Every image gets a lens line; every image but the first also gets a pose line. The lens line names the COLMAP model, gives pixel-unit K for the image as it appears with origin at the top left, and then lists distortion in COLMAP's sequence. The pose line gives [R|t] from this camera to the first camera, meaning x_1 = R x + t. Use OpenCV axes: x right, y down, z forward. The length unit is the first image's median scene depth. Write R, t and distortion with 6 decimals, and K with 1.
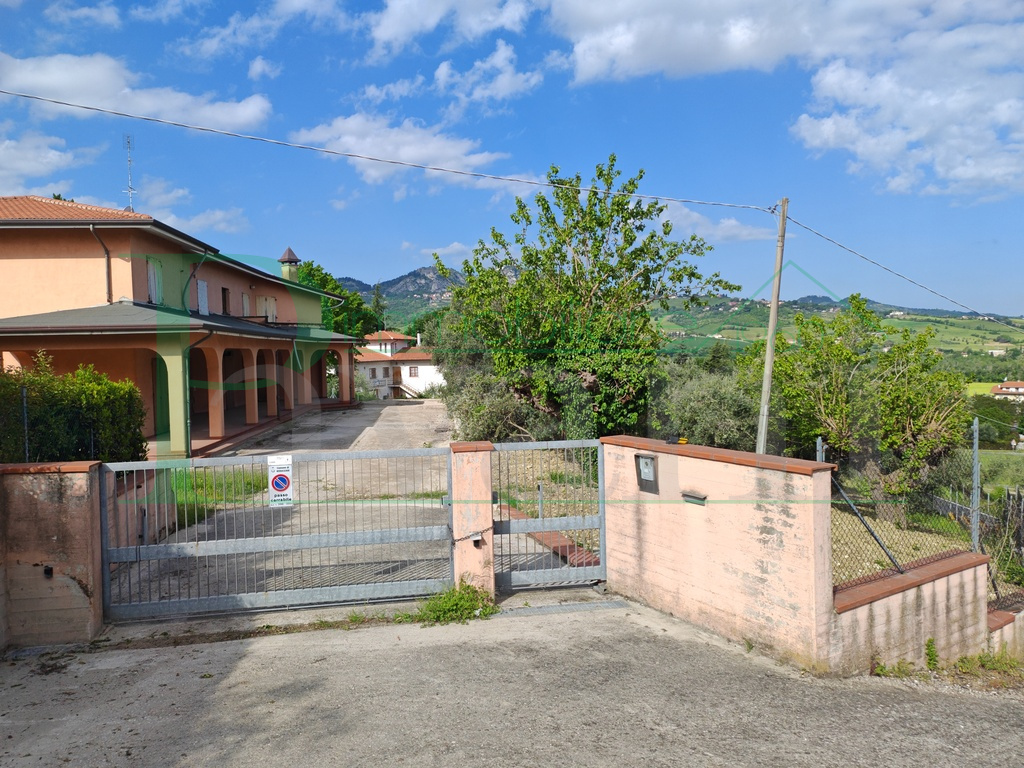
lens RADIAL K [[742.9, 0, 507.1], [0, 742.9, 383.0], [0, 0, 1]] dist [0.089784, -0.074582]
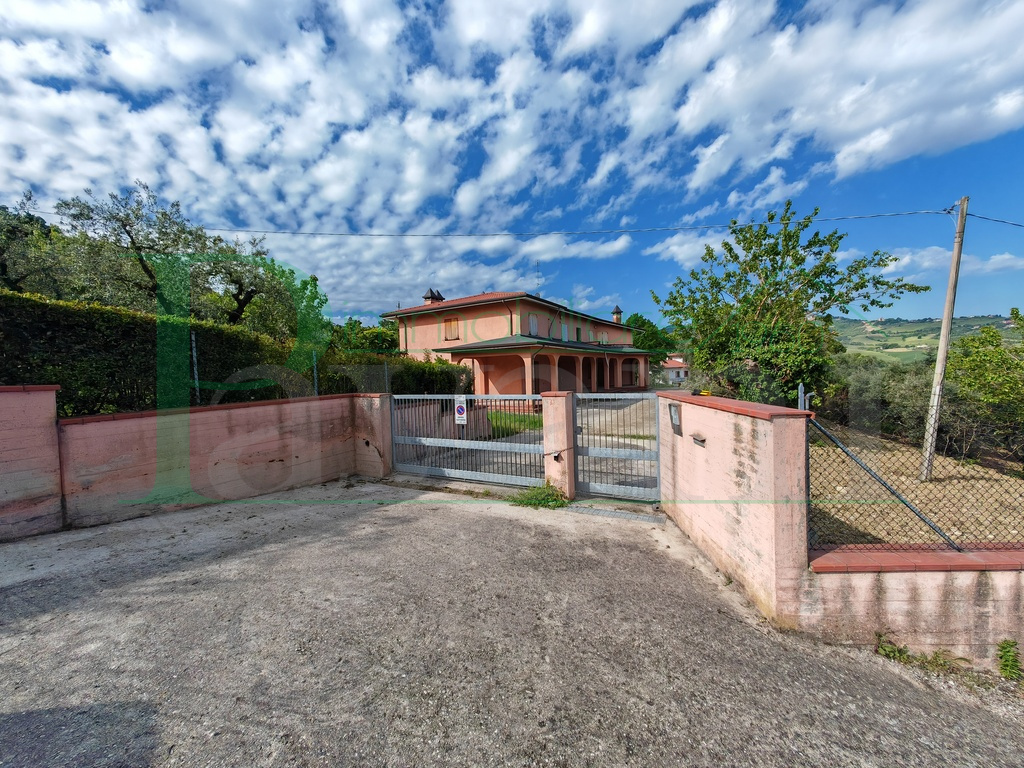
lens RADIAL K [[382.2, 0, 510.1], [0, 382.2, 383.0], [0, 0, 1]] dist [0.002263, 0.000072]
pose [[0.814453, 0.014972, -0.580036, 0.309578], [-0.011897, 0.999888, 0.009103, 0.055536], [0.580108, -0.000513, 0.814540, 0.309529]]
